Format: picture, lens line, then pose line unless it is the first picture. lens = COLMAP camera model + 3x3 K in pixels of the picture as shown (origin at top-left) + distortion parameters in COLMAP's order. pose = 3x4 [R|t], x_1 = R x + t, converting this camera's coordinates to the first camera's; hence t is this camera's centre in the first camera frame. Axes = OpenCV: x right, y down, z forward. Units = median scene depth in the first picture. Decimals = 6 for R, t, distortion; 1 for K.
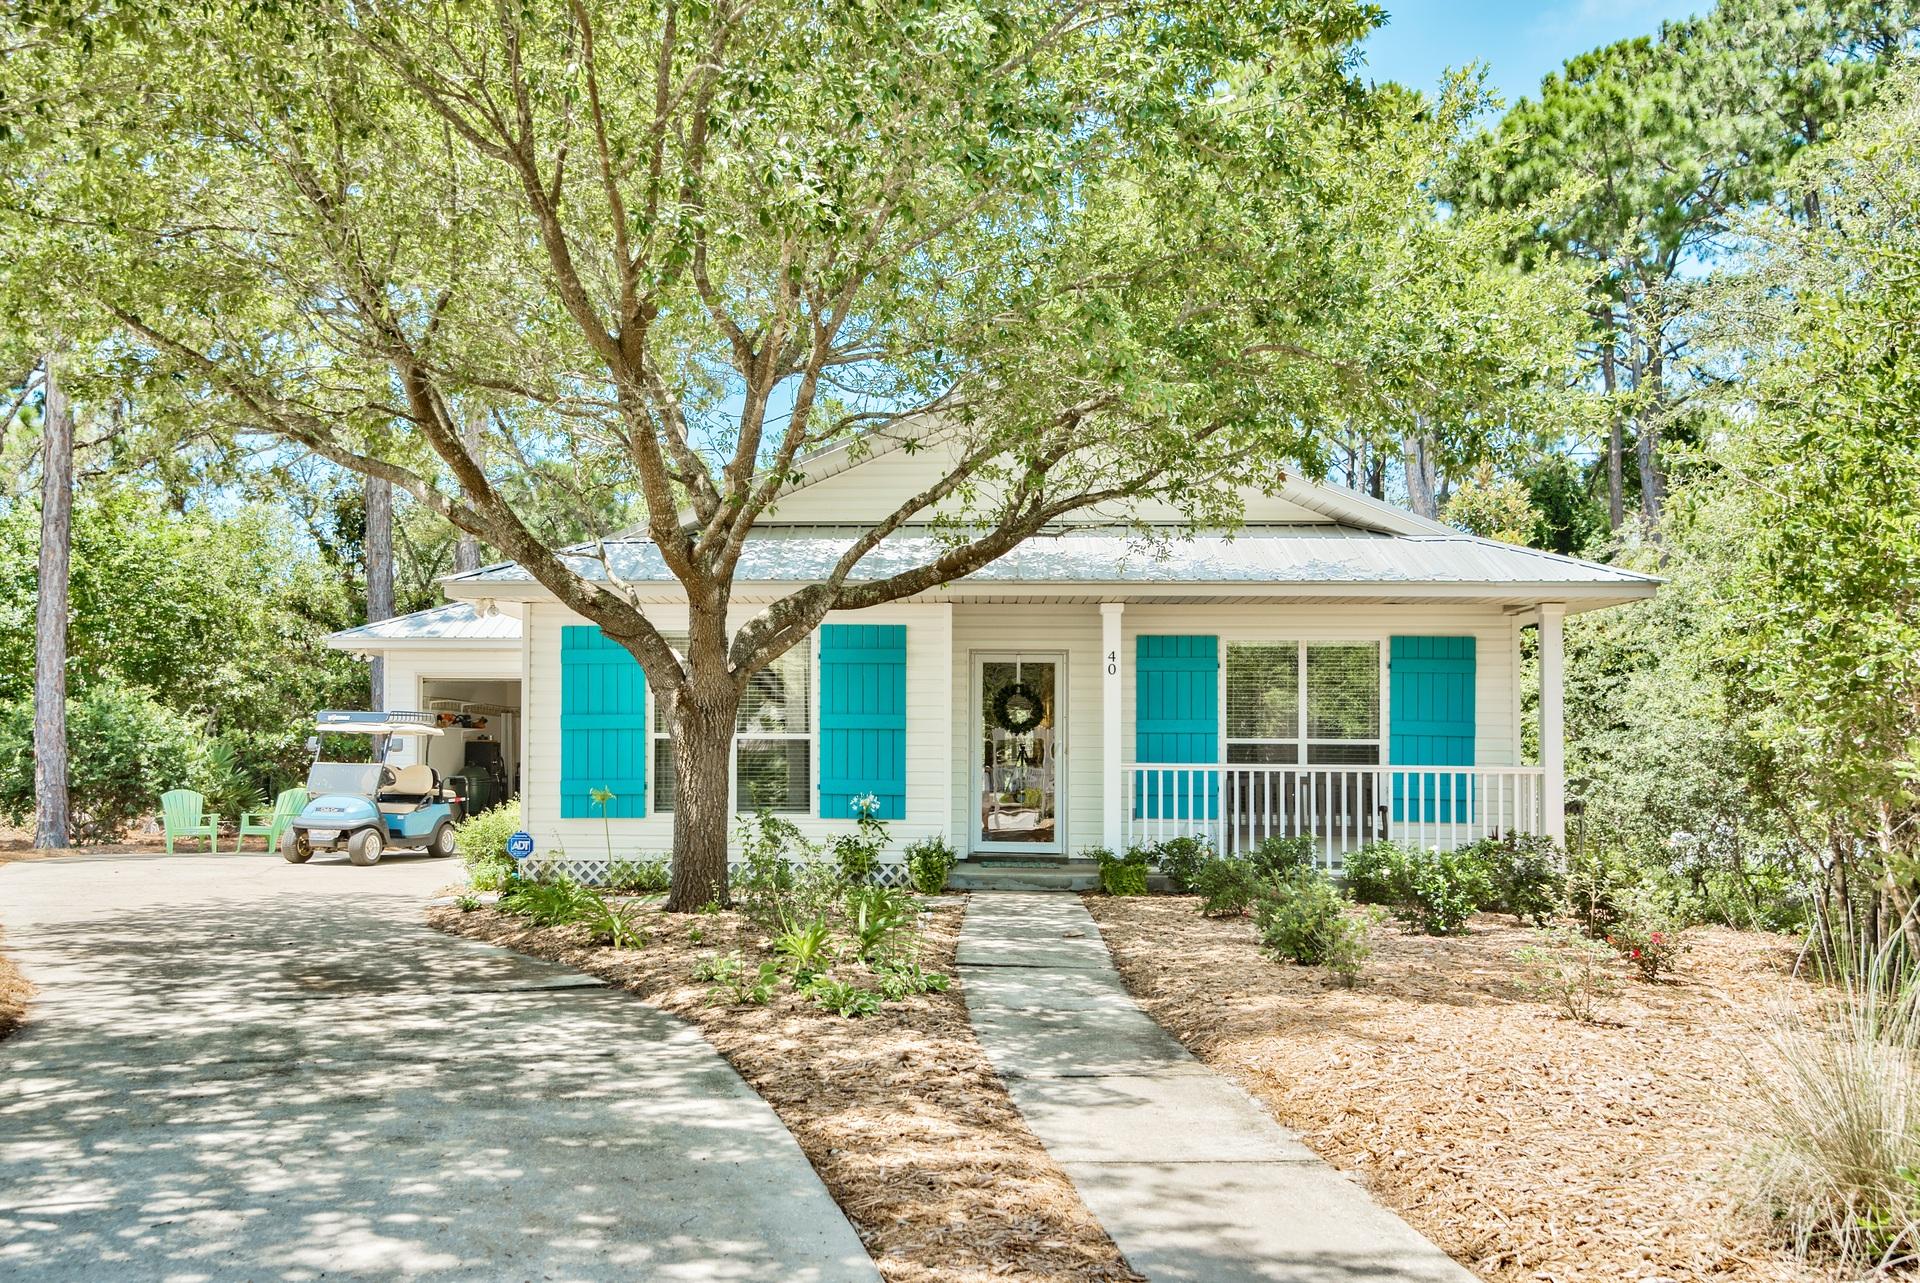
lens RADIAL K [[1764.5, 0, 961.1], [0, 1764.5, 703.3], [0, 0, 1]] dist [0.042012, 0.001369]
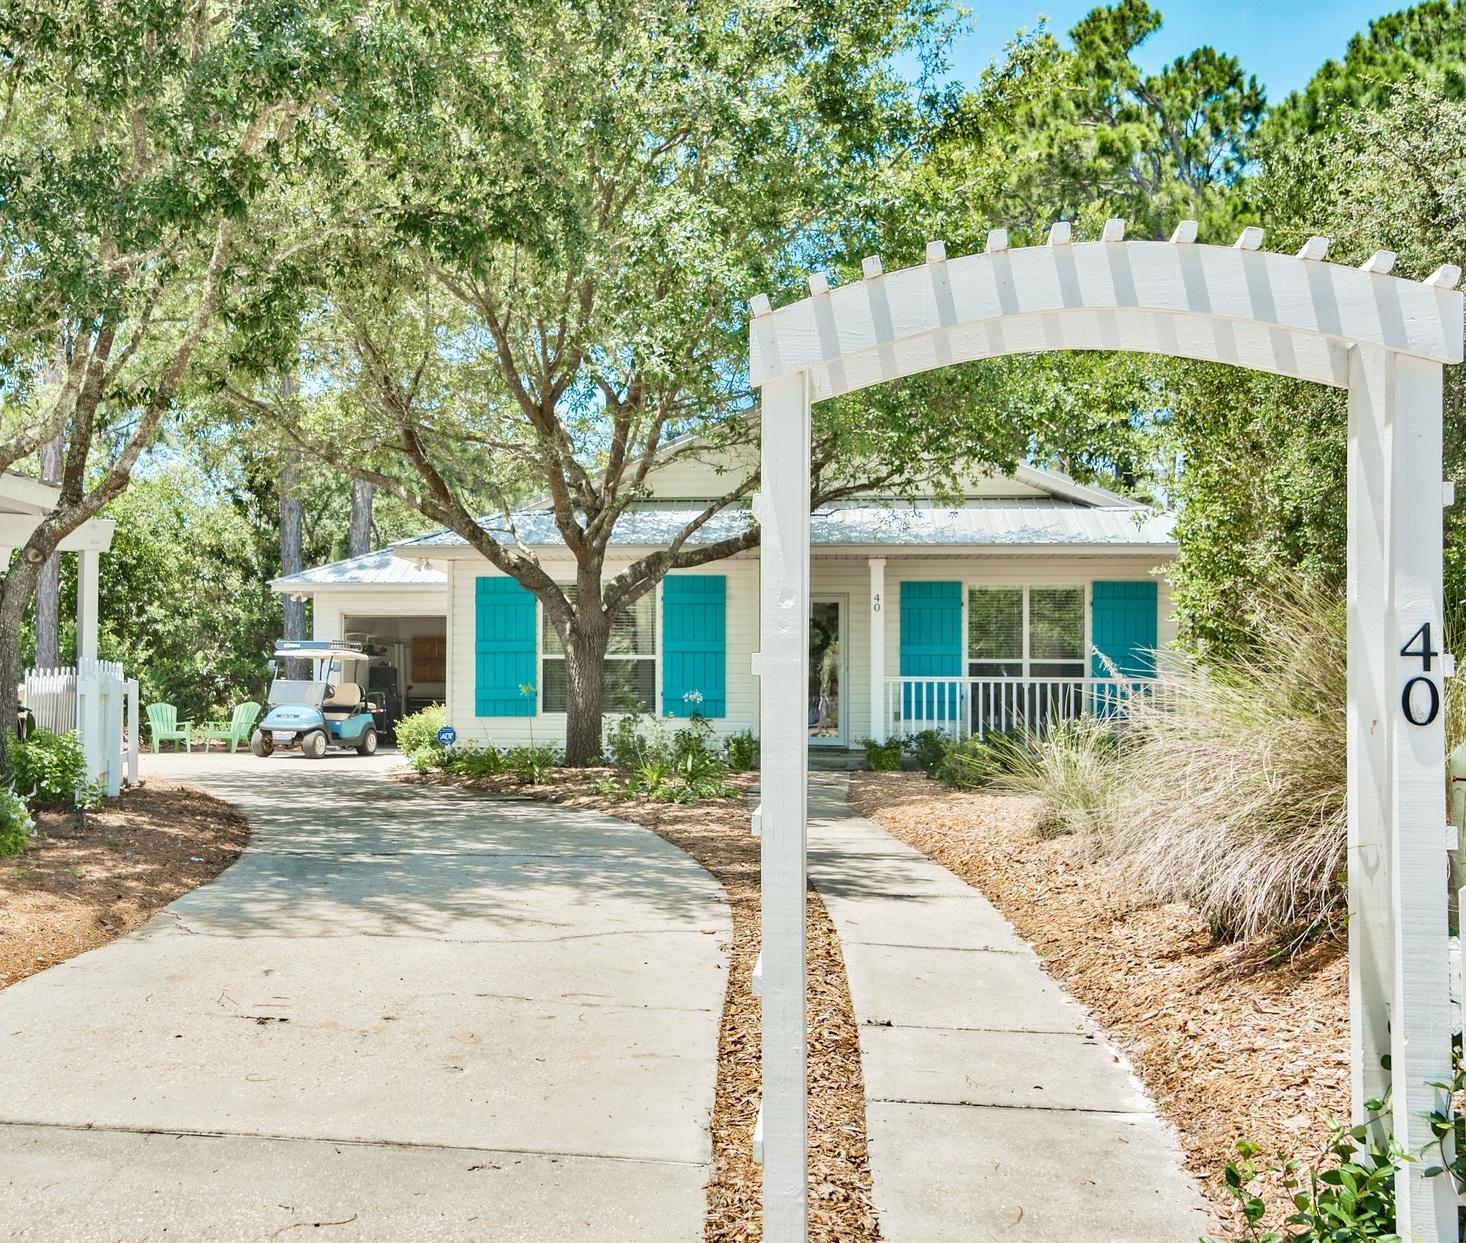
lens RADIAL K [[1875.0, 0, 733.0], [0, 1875.0, 621.5], [0, 0, 1]] dist [-0.008739, 0.018283]
pose [[0.999118, -0.001696, -0.041950, 0.032660], [0.001296, 0.999954, -0.009543, 0.004713], [0.041965, 0.009480, 0.999074, -0.415380]]
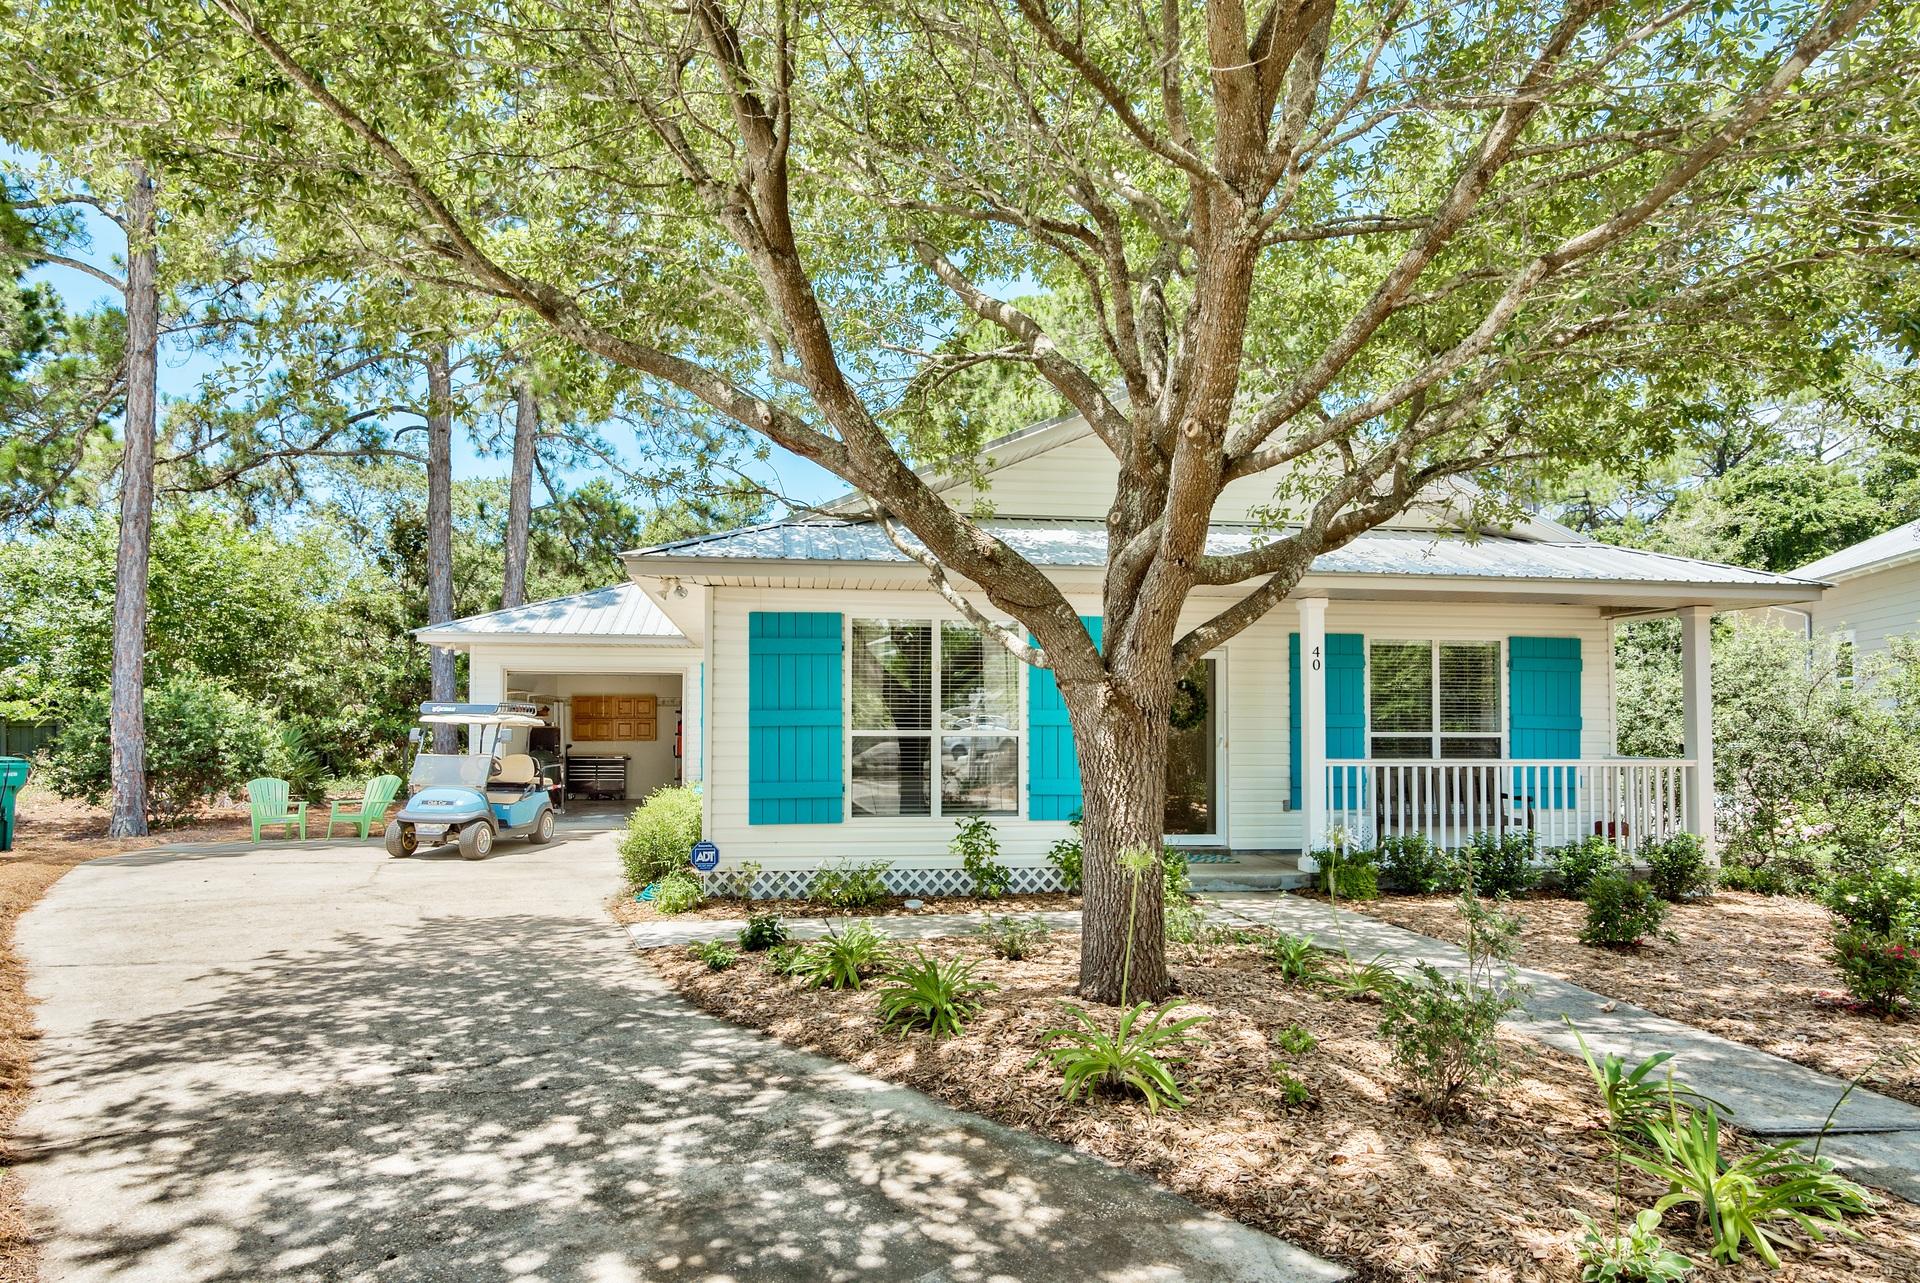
lens RADIAL K [[1121.0, 0, 957.8], [0, 1121.0, 682.8], [0, 0, 1]] dist [0.014814, -0.000557]
pose [[0.986960, 0.005640, 0.160867, -0.196918], [-0.004194, 0.999948, -0.009330, -0.002379], [-0.160912, 0.008533, 0.986932, 0.385066]]
